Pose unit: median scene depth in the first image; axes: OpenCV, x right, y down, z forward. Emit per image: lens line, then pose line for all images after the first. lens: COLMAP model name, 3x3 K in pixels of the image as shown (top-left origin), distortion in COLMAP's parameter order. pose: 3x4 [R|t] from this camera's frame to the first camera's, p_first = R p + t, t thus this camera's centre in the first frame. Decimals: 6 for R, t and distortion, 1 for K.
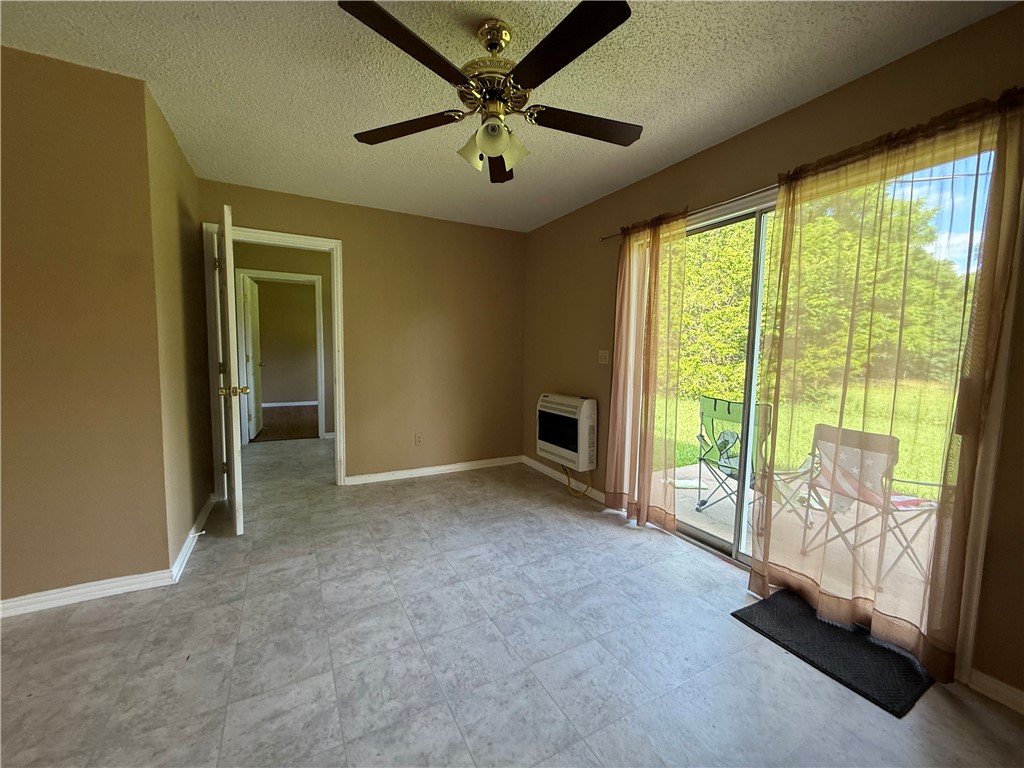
lens RADIAL K [[413.0, 0, 512.9], [0, 413.0, 388.0], [0, 0, 1]] dist [0.002828, 0.000419]
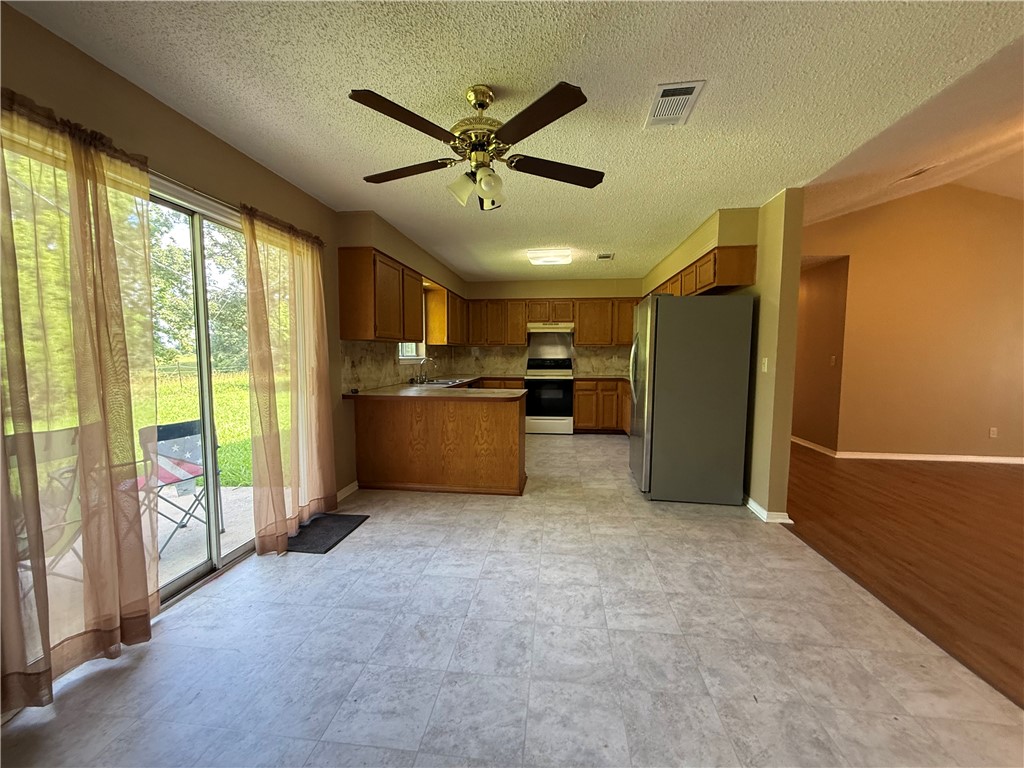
lens RADIAL K [[413.0, 0, 512.9], [0, 413.0, 388.0], [0, 0, 1]] dist [0.002828, 0.000419]
pose [[-0.818080, -0.064692, 0.571454, -0.770159], [0.038954, 0.985138, 0.167290, -0.197287], [-0.573784, 0.159117, -0.803401, 1.820113]]
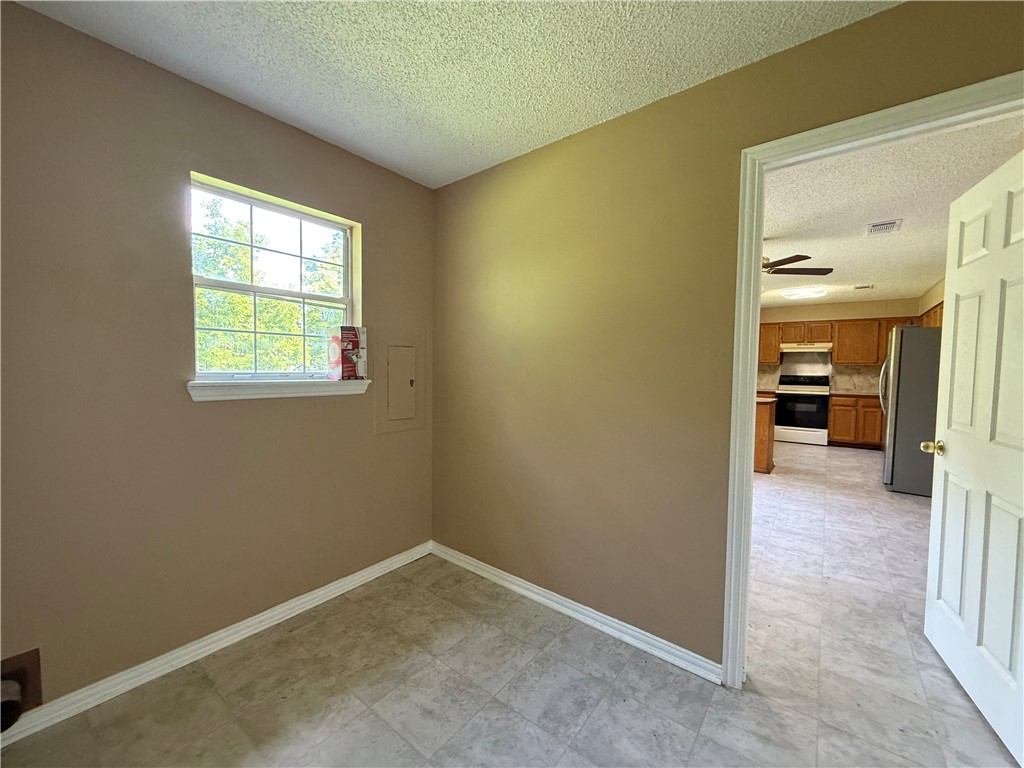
lens RADIAL K [[413.0, 0, 512.9], [0, 413.0, 388.0], [0, 0, 1]] dist [0.002828, 0.000419]
pose [[-0.403892, -0.064051, 0.912562, -1.533596], [0.072011, 0.992224, 0.101514, -0.334136], [-0.911968, 0.106715, -0.396139, 2.936390]]
